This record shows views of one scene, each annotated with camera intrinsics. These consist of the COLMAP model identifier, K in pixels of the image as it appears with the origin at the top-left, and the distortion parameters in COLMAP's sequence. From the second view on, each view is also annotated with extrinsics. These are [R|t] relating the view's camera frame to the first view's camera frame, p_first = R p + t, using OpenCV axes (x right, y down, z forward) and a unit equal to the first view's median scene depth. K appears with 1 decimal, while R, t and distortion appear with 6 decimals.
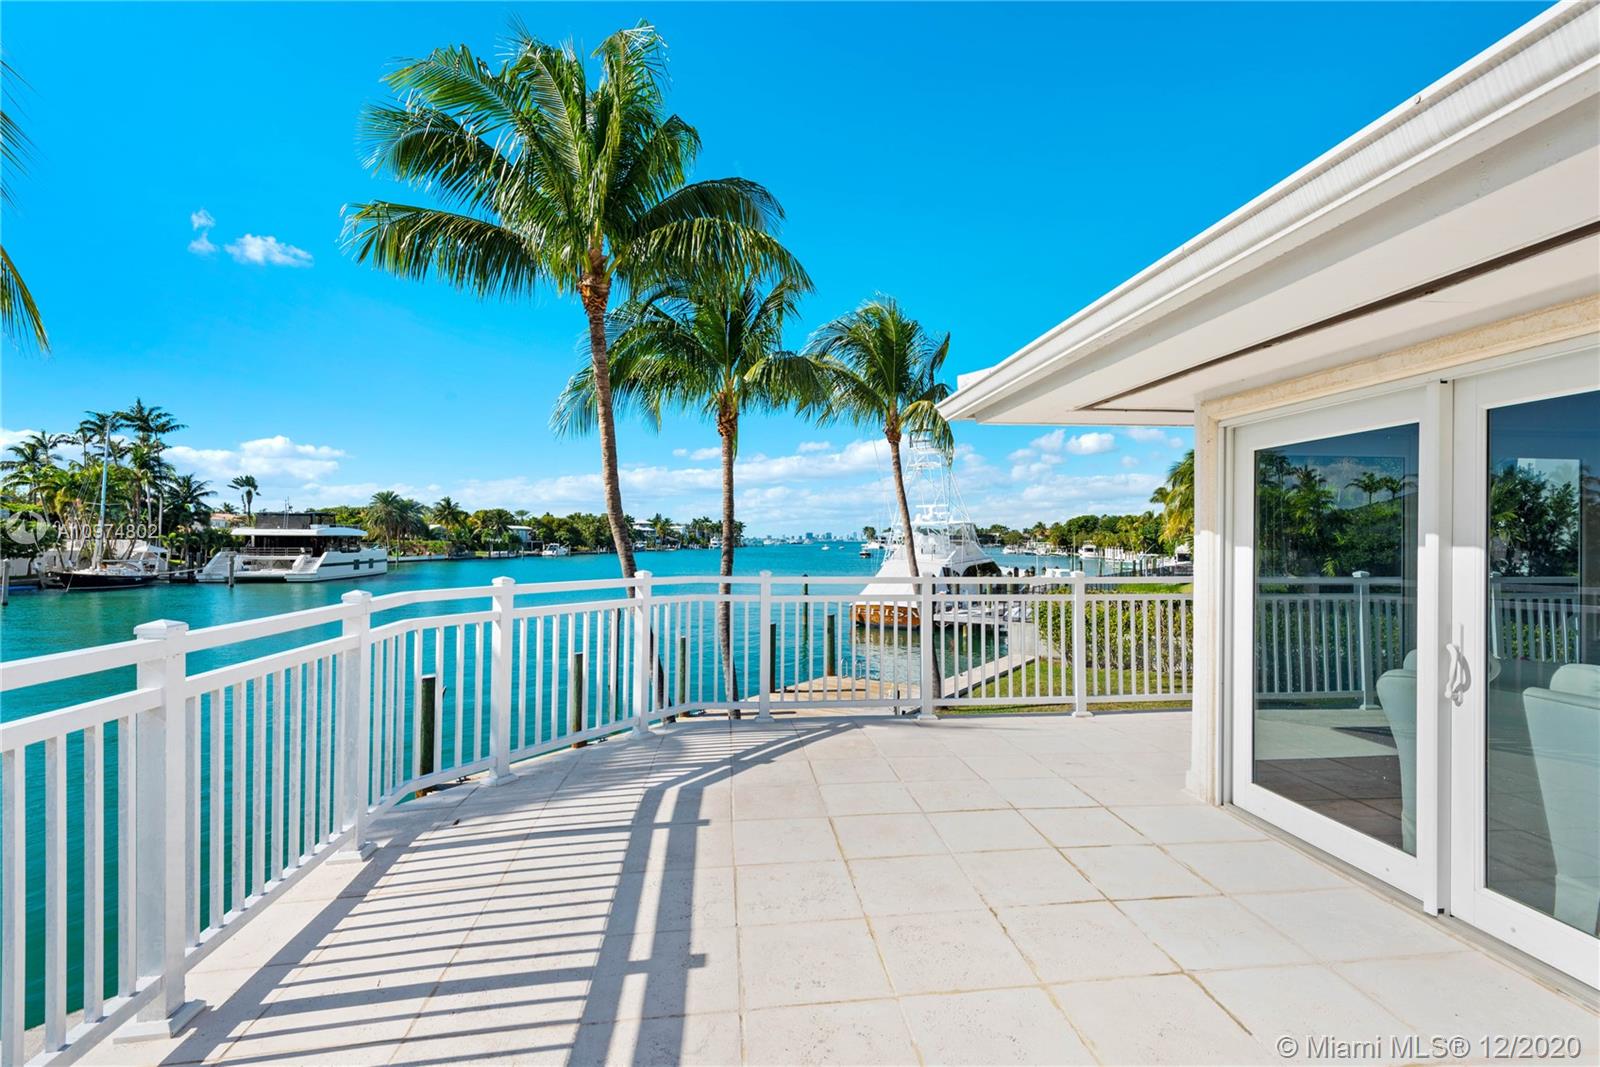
lens RADIAL K [[752.2, 0, 842.1], [0, 752.2, 541.2], [0, 0, 1]] dist [0.002652, -0.005655]
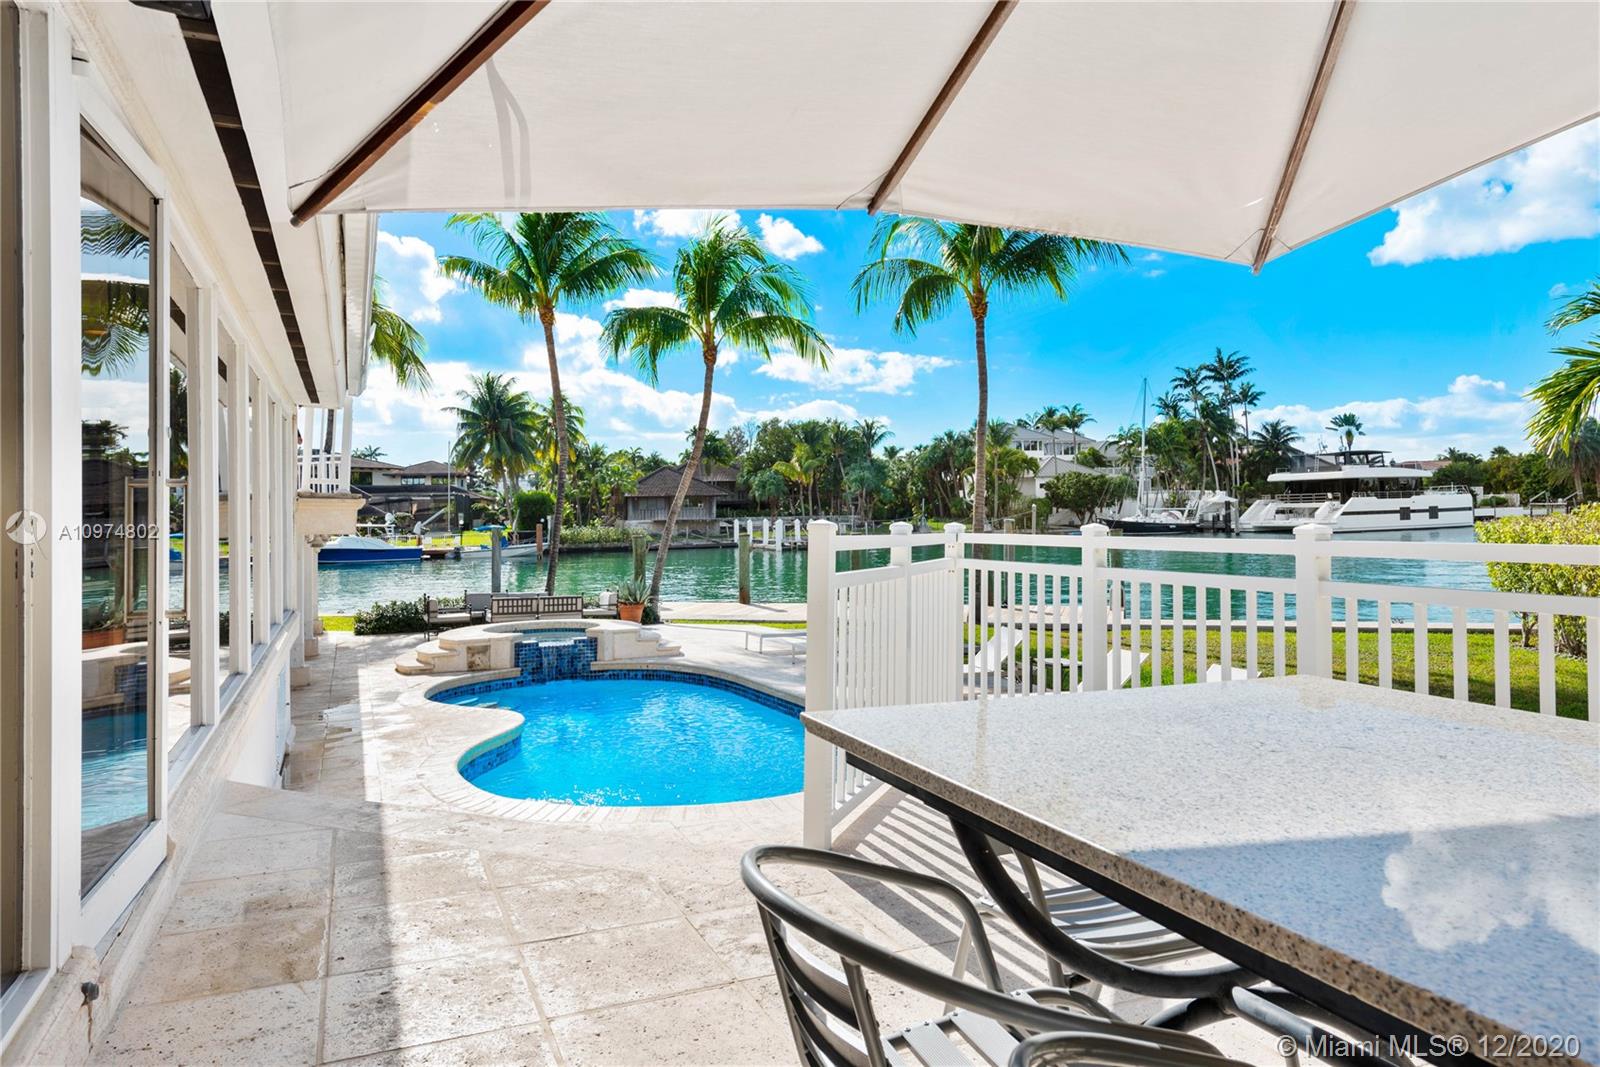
lens RADIAL K [[1033.3, 0, 792.7], [0, 1033.3, 505.8], [0, 0, 1]] dist [0.072011, -0.074807]
pose [[0.232141, -0.016006, -0.972550, 0.260984], [0.022666, 0.999682, -0.011042, 0.019888], [0.972418, -0.019480, 0.232430, 0.120822]]
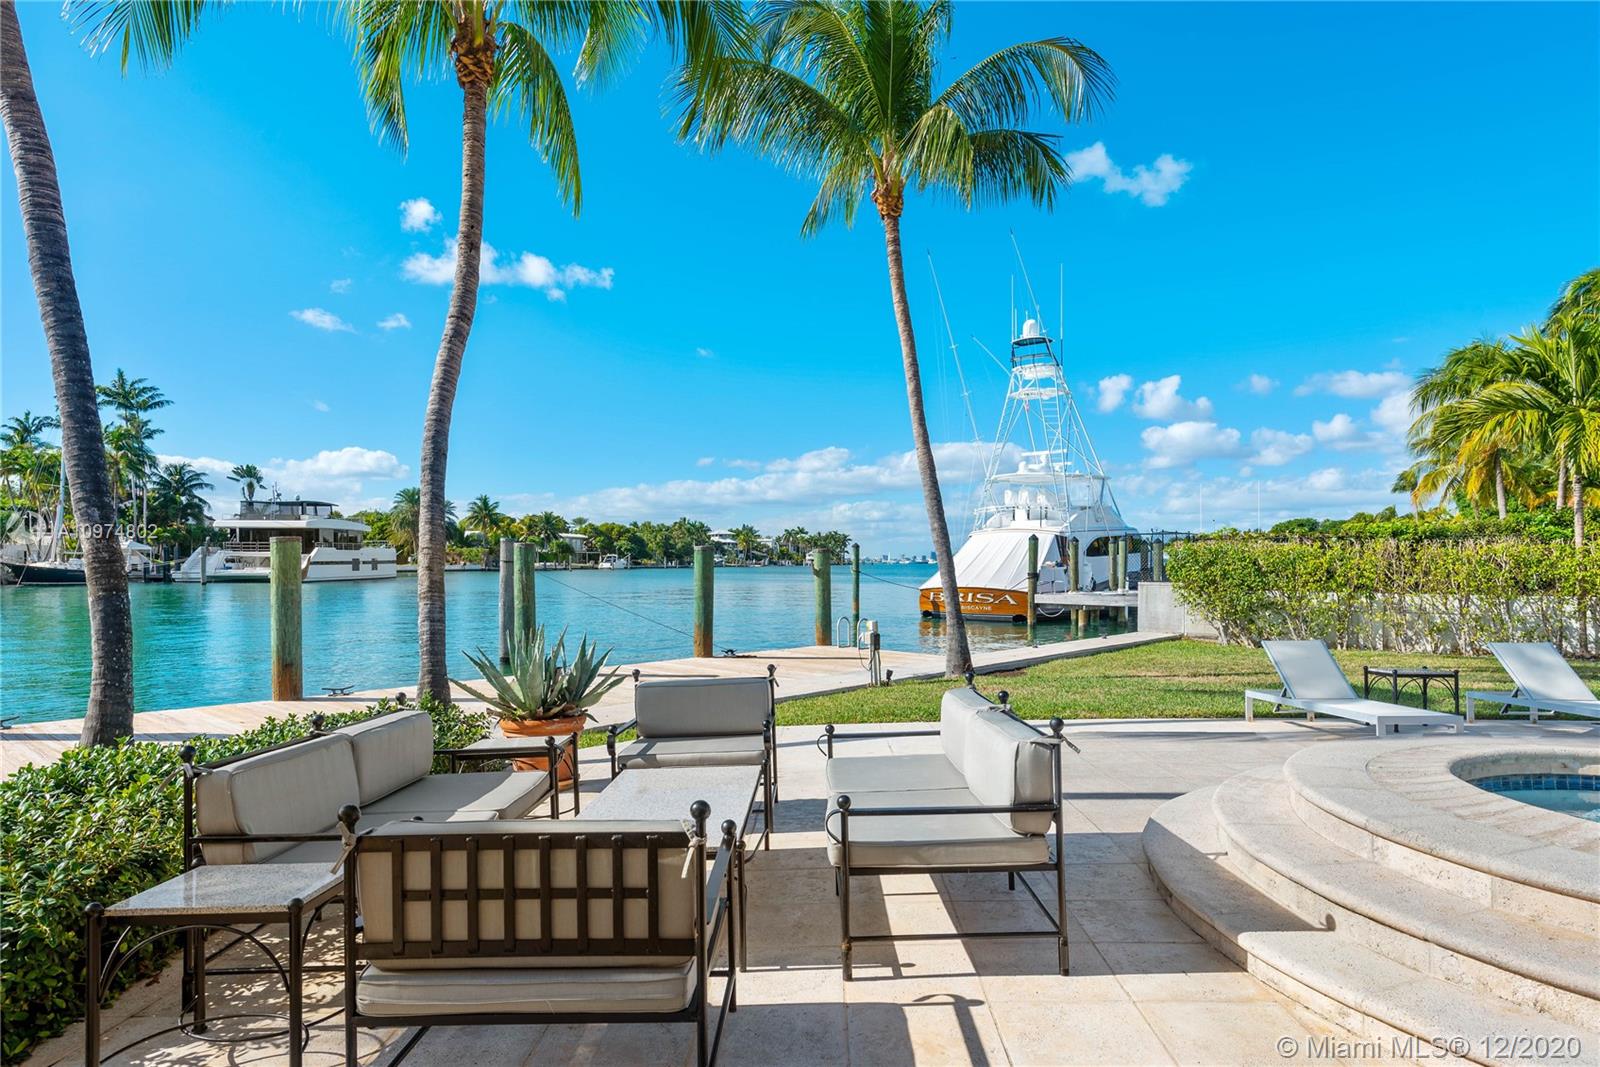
lens RADIAL K [[930.1, 0, 837.0], [0, 930.1, 573.8], [0, 0, 1]] dist [0.003387, -0.001561]
pose [[0.988664, 0.001071, -0.150142, 0.030697], [0.000519, 0.999944, 0.010549, 0.029450], [0.150145, -0.010508, 0.988608, 0.064793]]
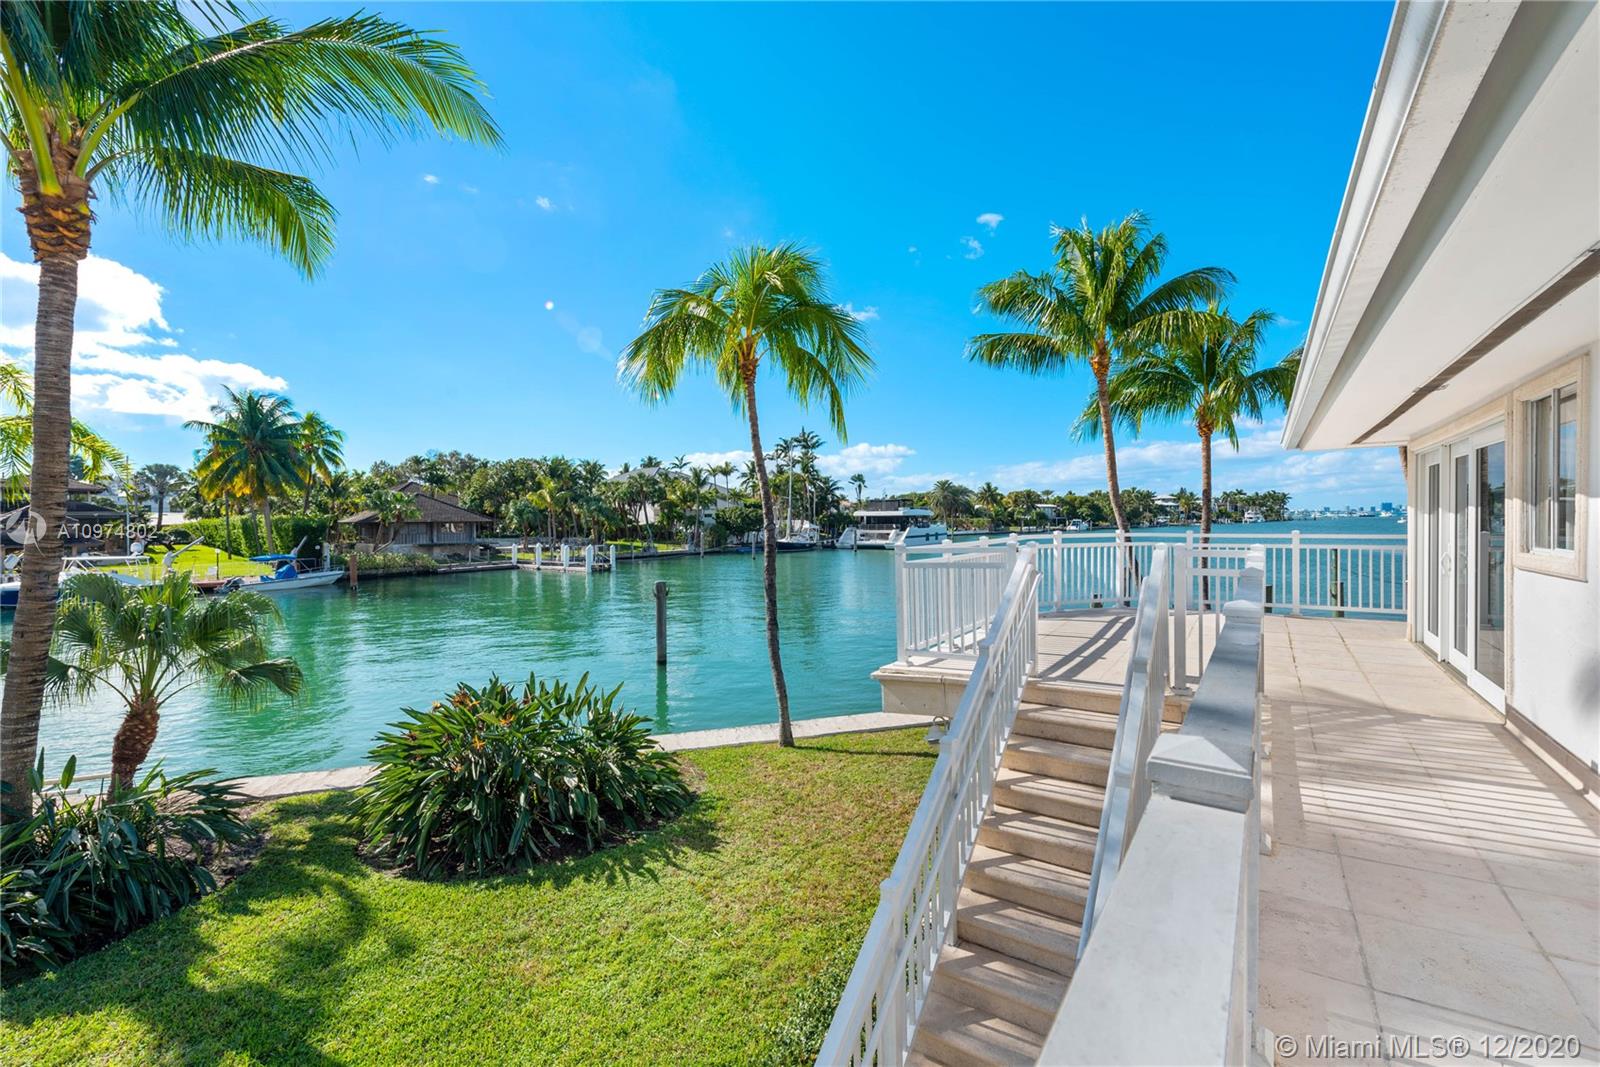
lens RADIAL K [[708.6, 0, 806.9], [0, 708.6, 525.6], [0, 0, 1]] dist [0.009254, -0.000636]
pose [[0.745978, -0.006395, -0.665940, 0.025967], [0.013864, 0.999886, 0.005929, 0.000807], [0.665826, -0.013655, 0.745982, -0.068787]]
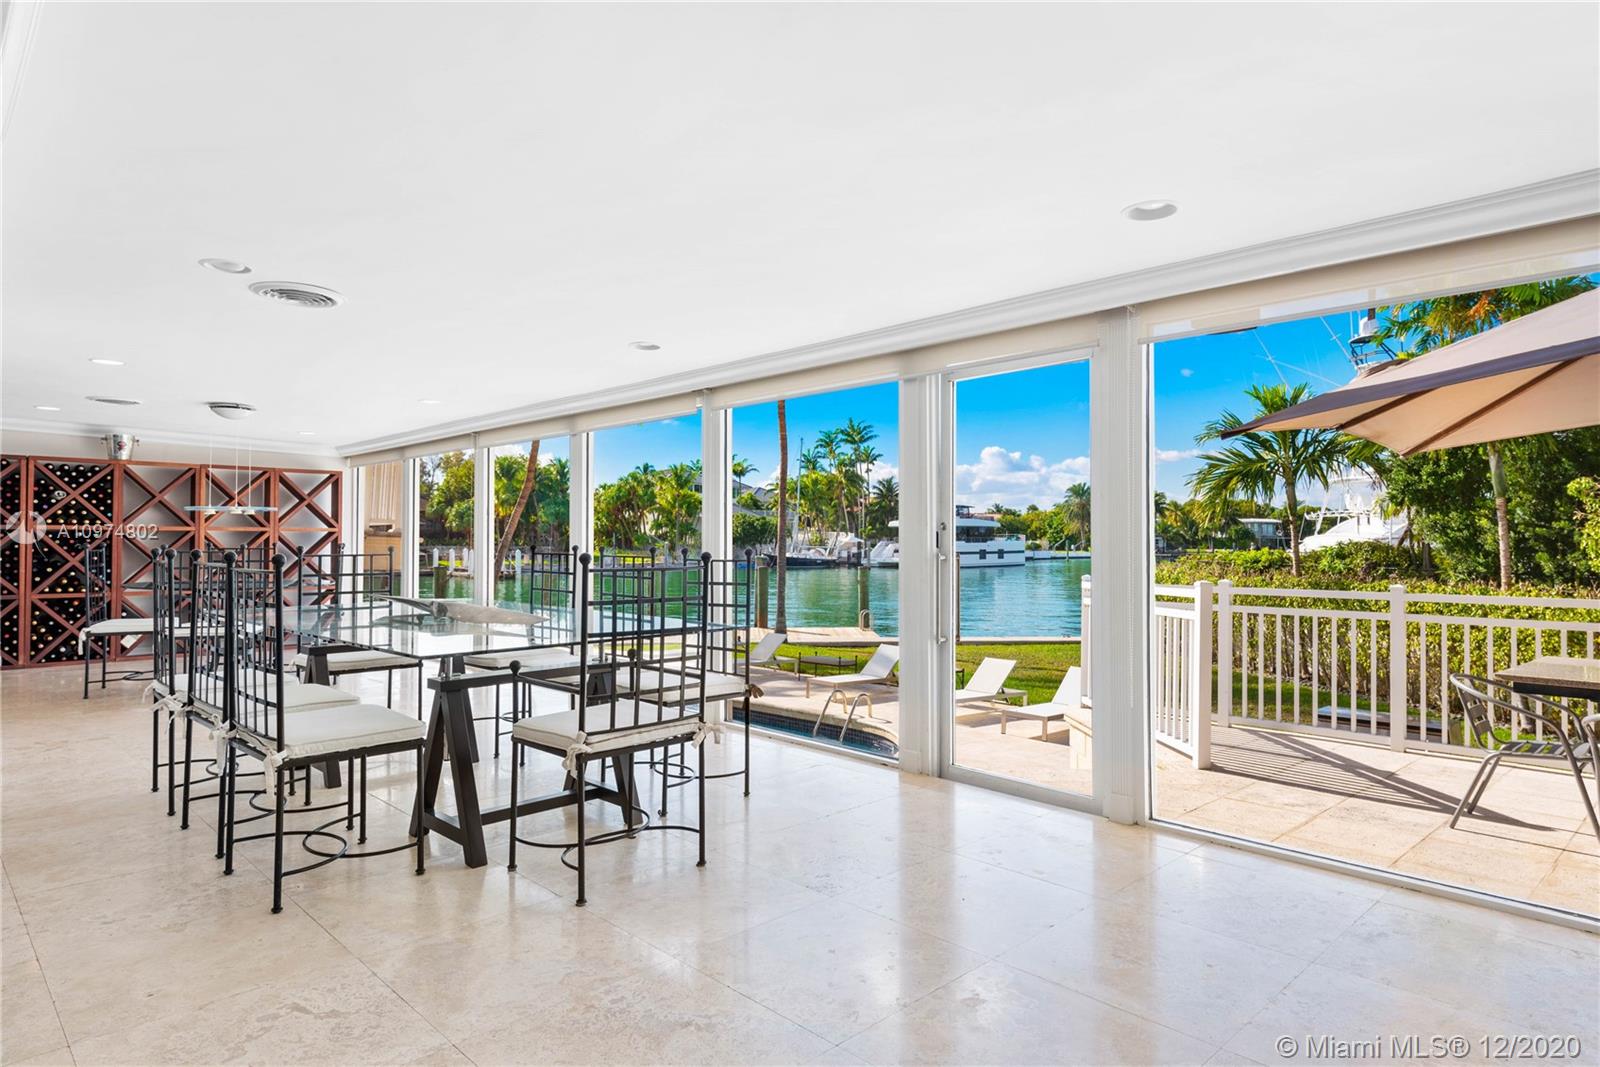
lens RADIAL K [[934.0, 0, 800.0], [0, 934.0, 533.5], [0, 0, 1]] dist [0.006306, 0.000649]
pose [[0.564982, -0.010299, -0.825039, 0.258756], [0.000401, 0.999925, -0.012208, 0.017378], [0.825103, 0.006567, 0.564944, 0.068513]]
